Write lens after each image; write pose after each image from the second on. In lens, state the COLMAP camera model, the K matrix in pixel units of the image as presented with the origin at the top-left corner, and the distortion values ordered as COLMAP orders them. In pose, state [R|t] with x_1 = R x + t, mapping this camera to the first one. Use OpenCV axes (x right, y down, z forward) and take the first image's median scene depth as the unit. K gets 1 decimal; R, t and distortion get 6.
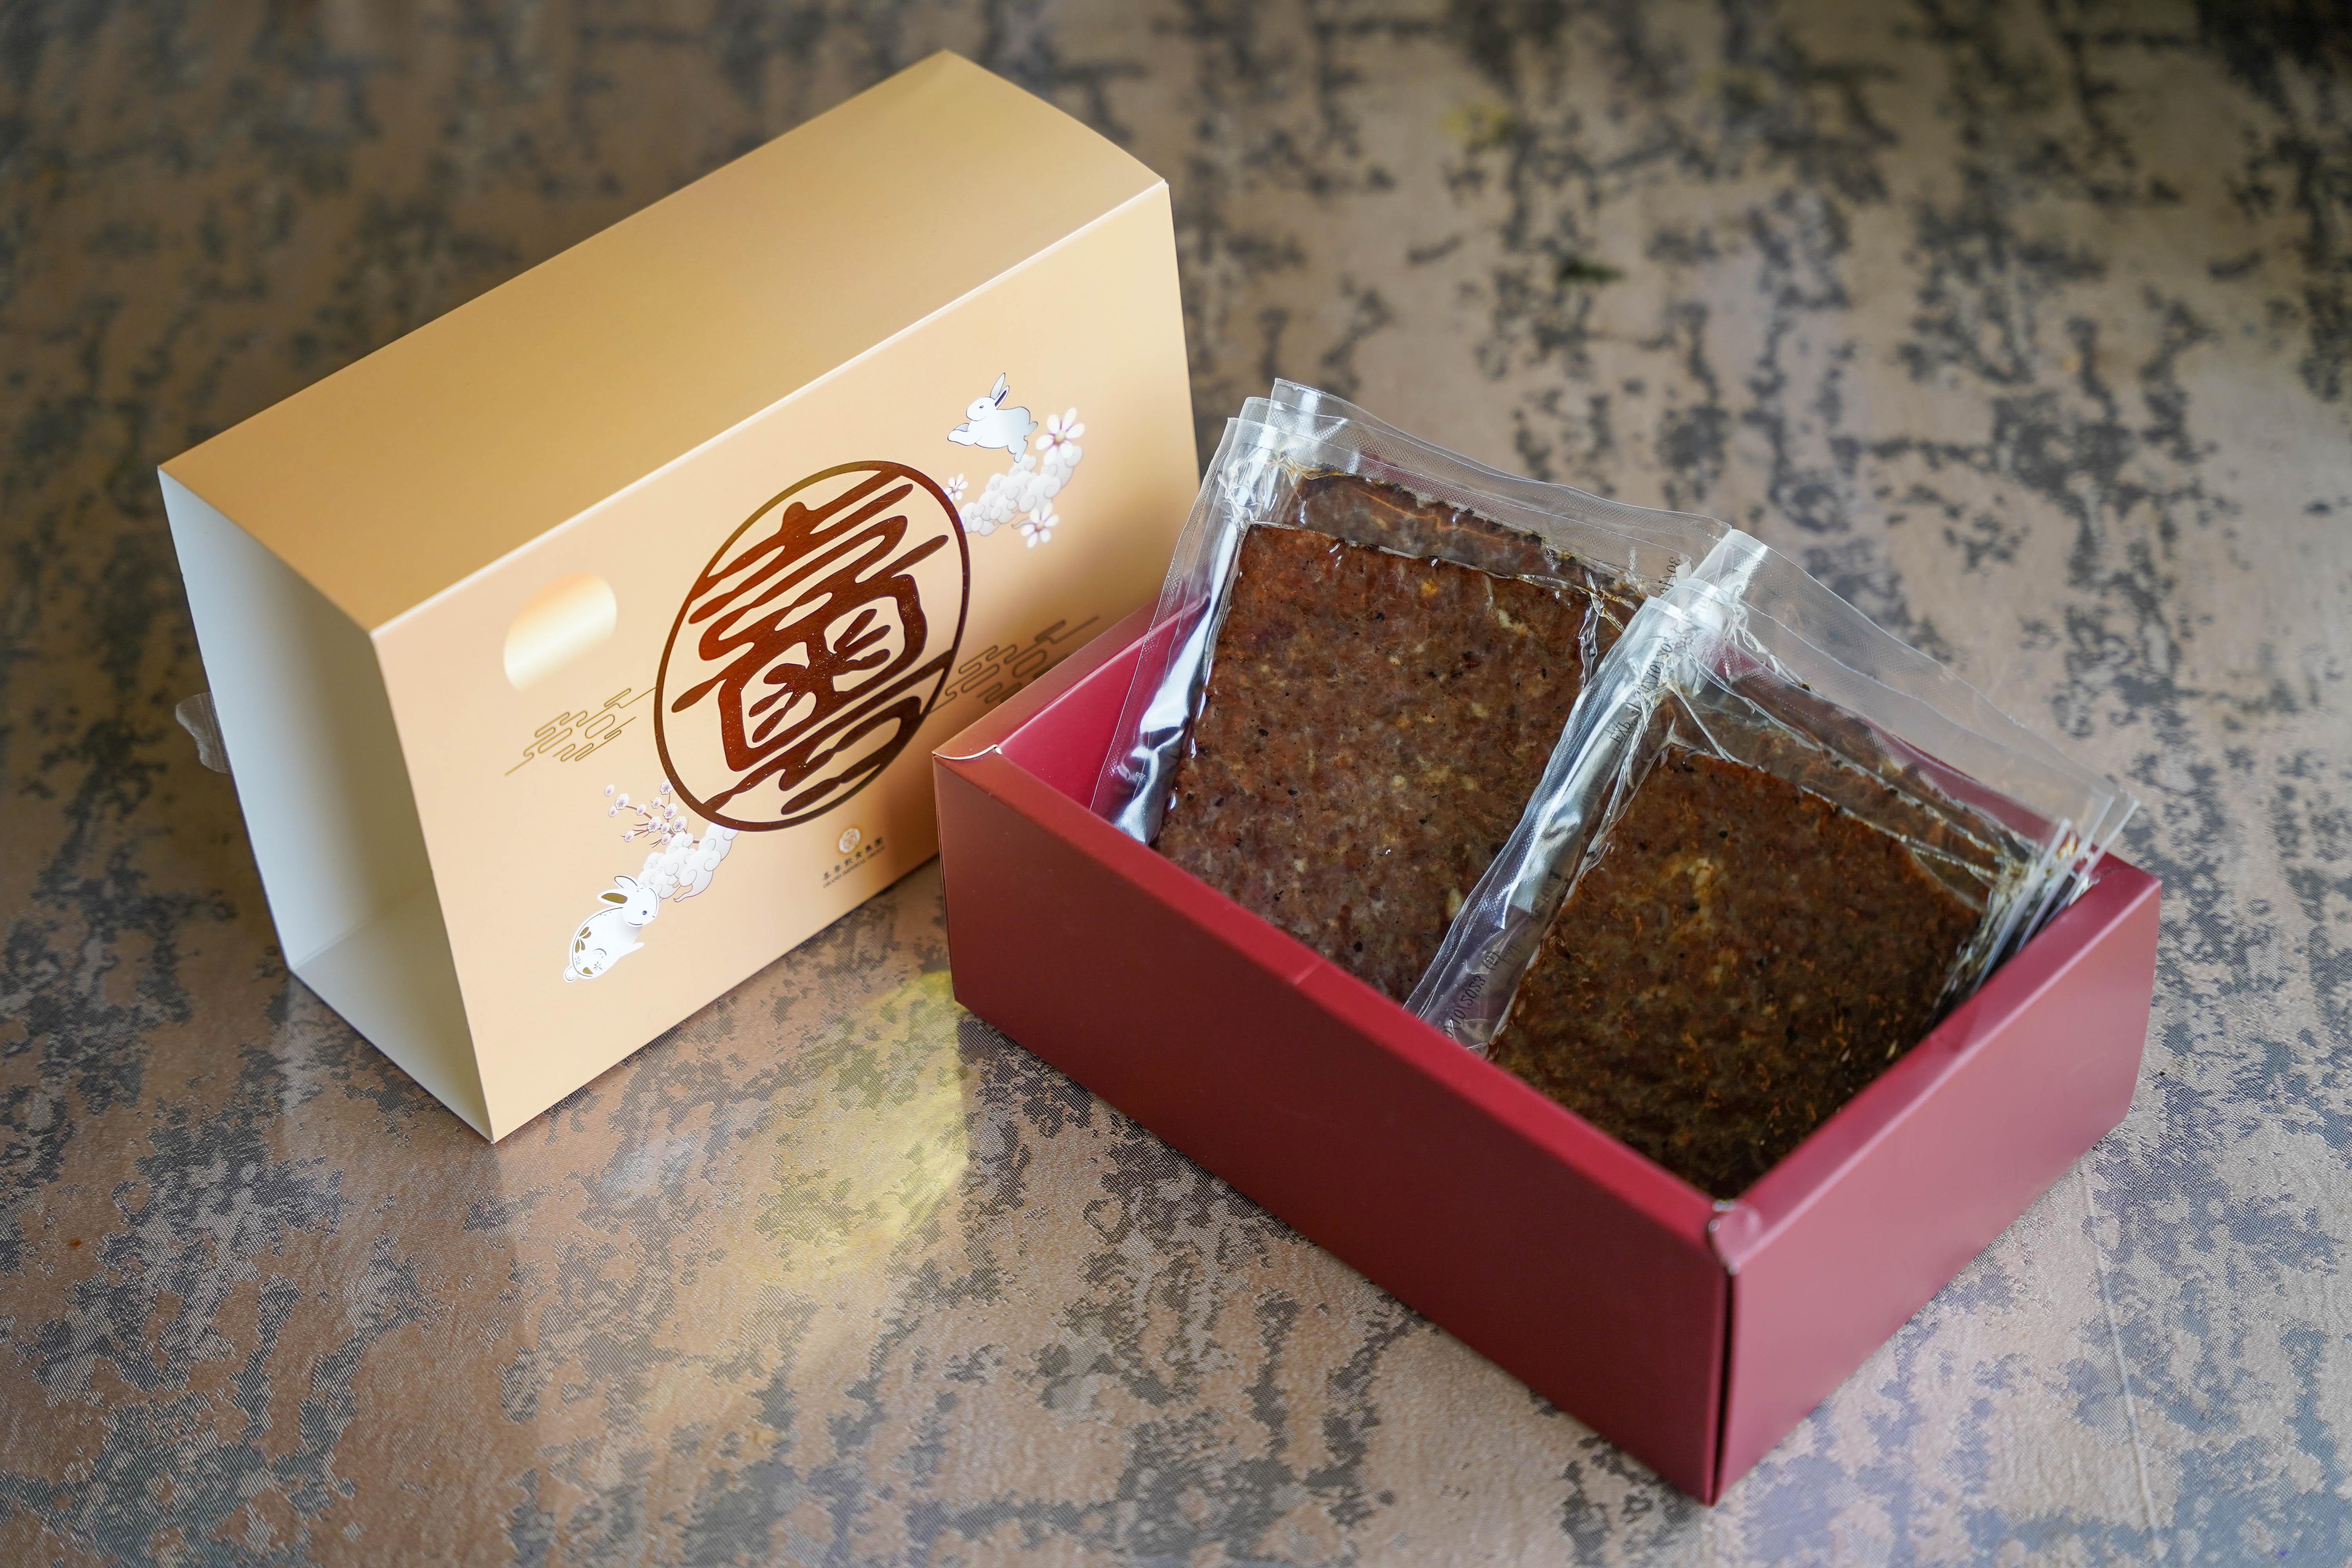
lens RADIAL K [[4659.5, 0, 1176.0], [0, 4659.5, 784.0], [0, 0, 1]] dist [0.012561, 0.004033]
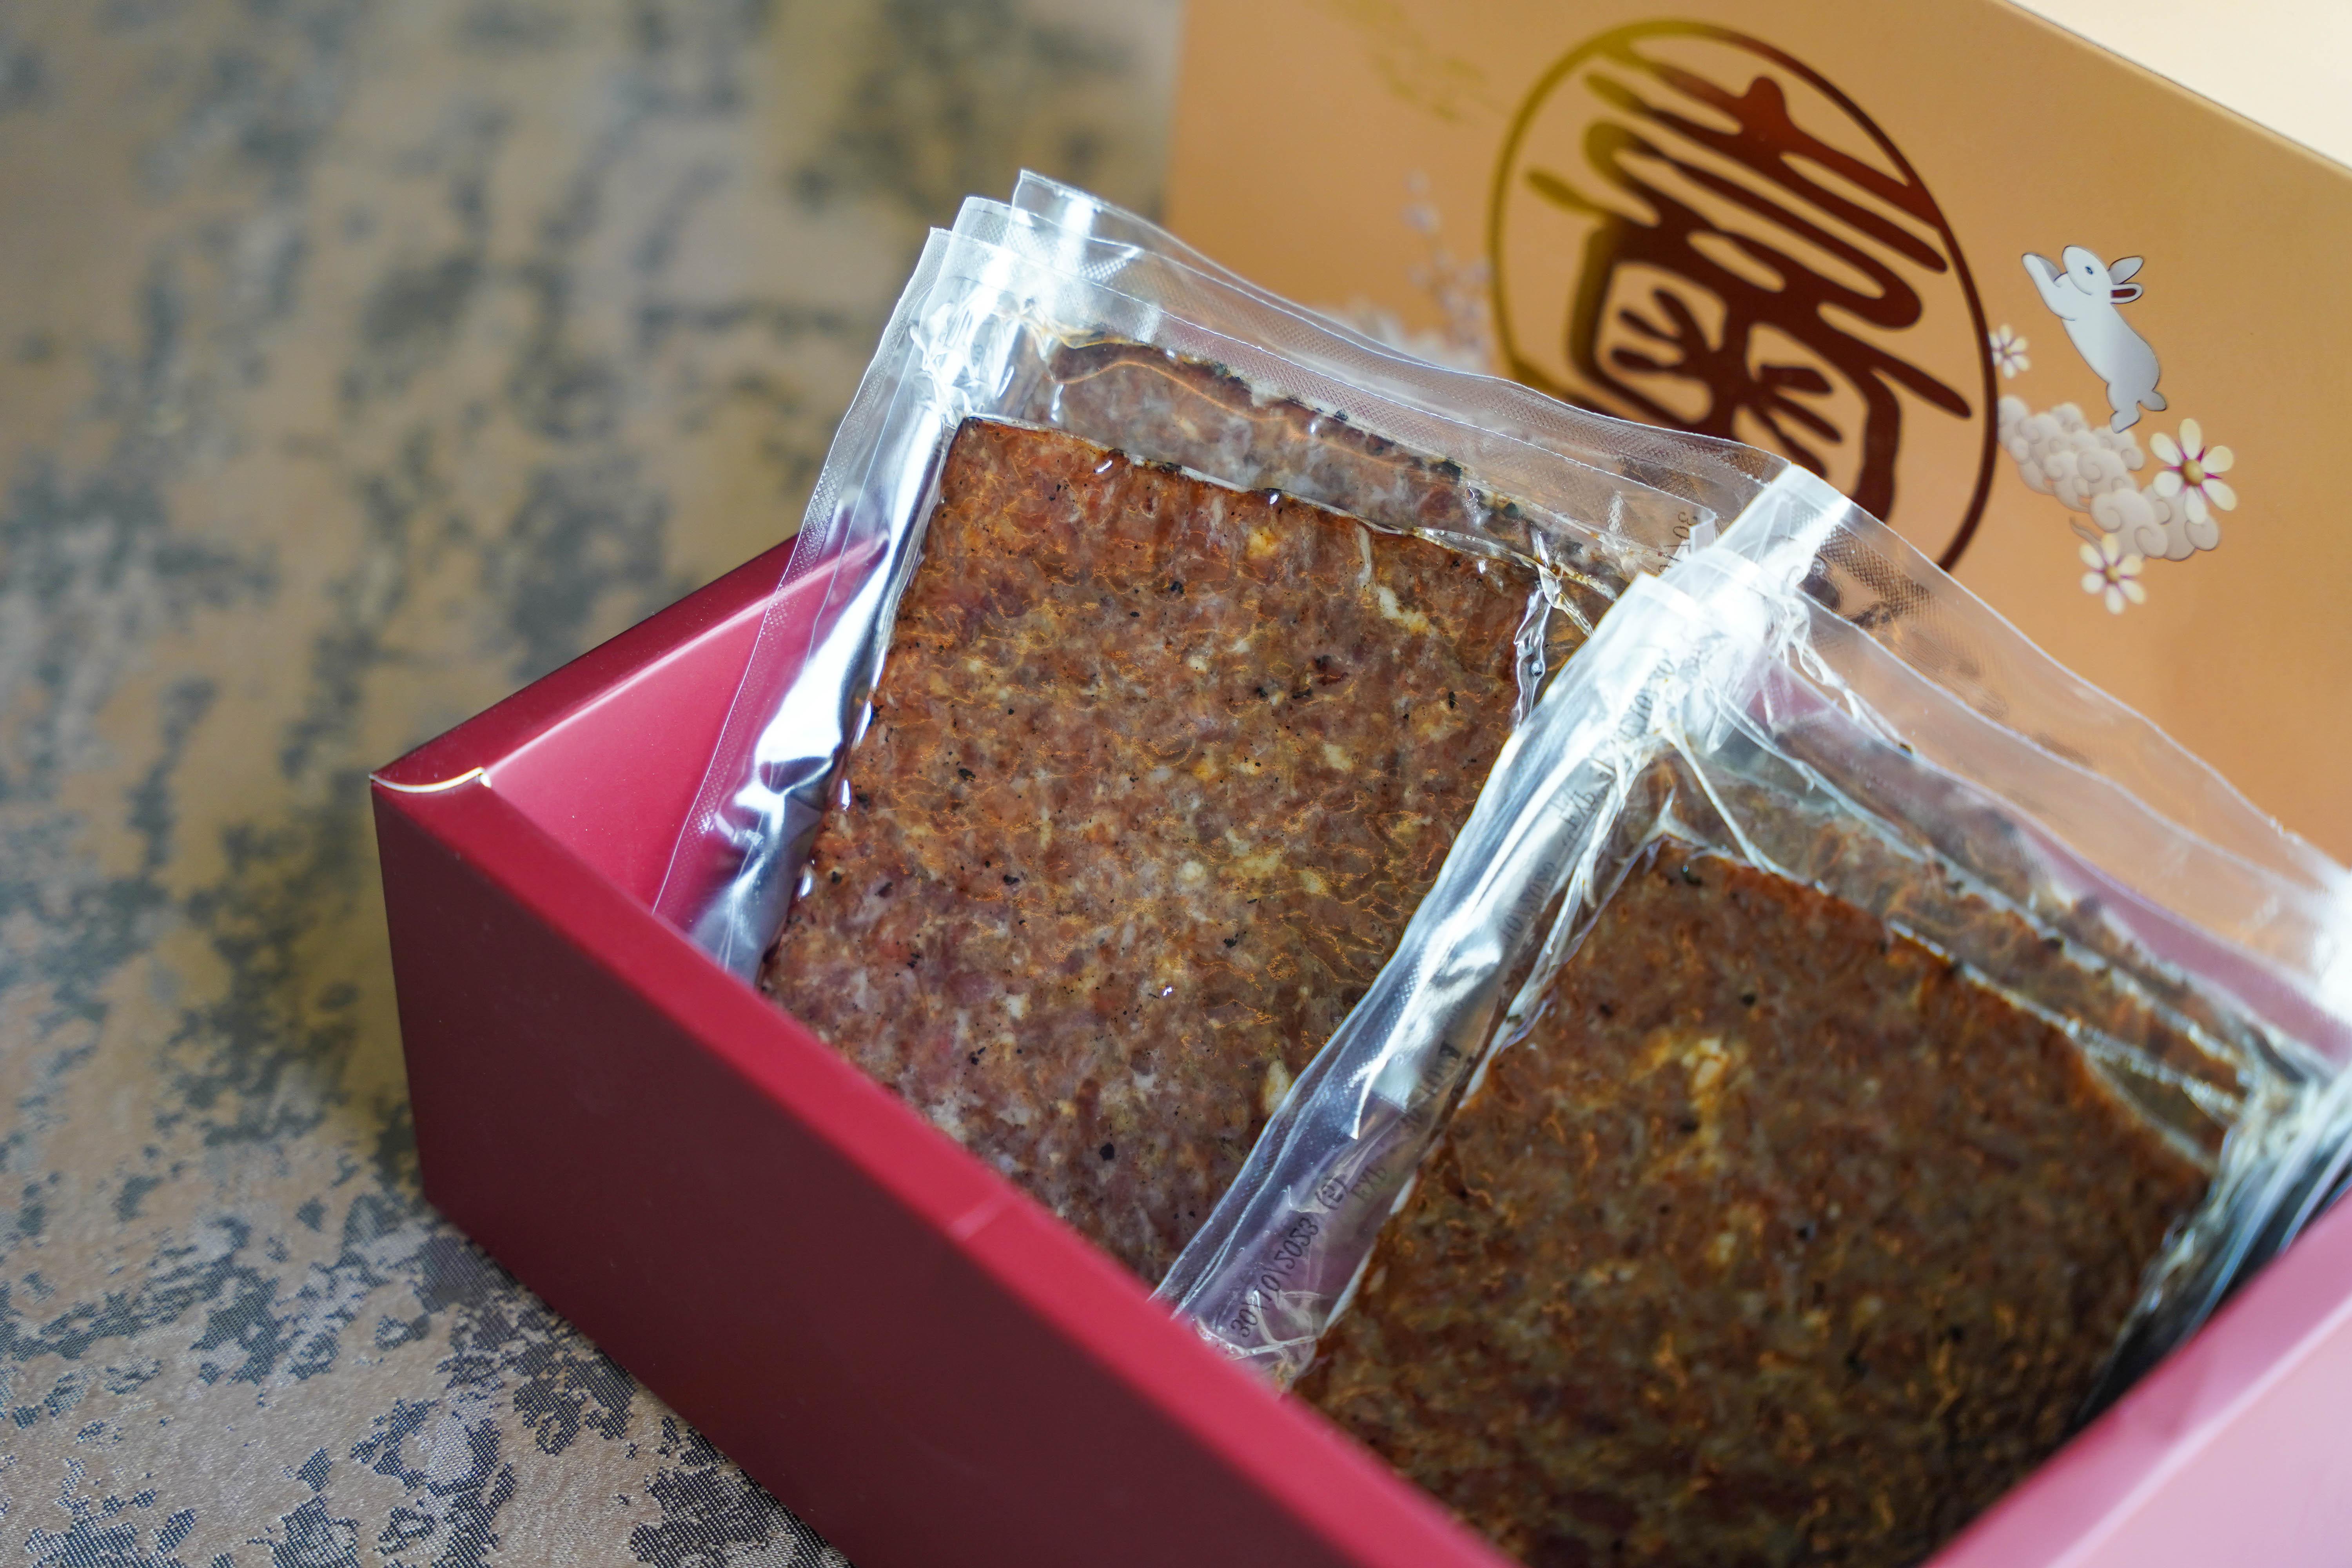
lens RADIAL K [[4659.5, 0, 1176.0], [0, 4659.5, 784.0], [0, 0, 1]] dist [0.012561, 0.004033]
pose [[0.998334, 0.056495, 0.011729, 0.038450], [-0.056378, 0.998359, -0.010083, -0.005541], [-0.012280, 0.009405, 0.999880, 0.419625]]
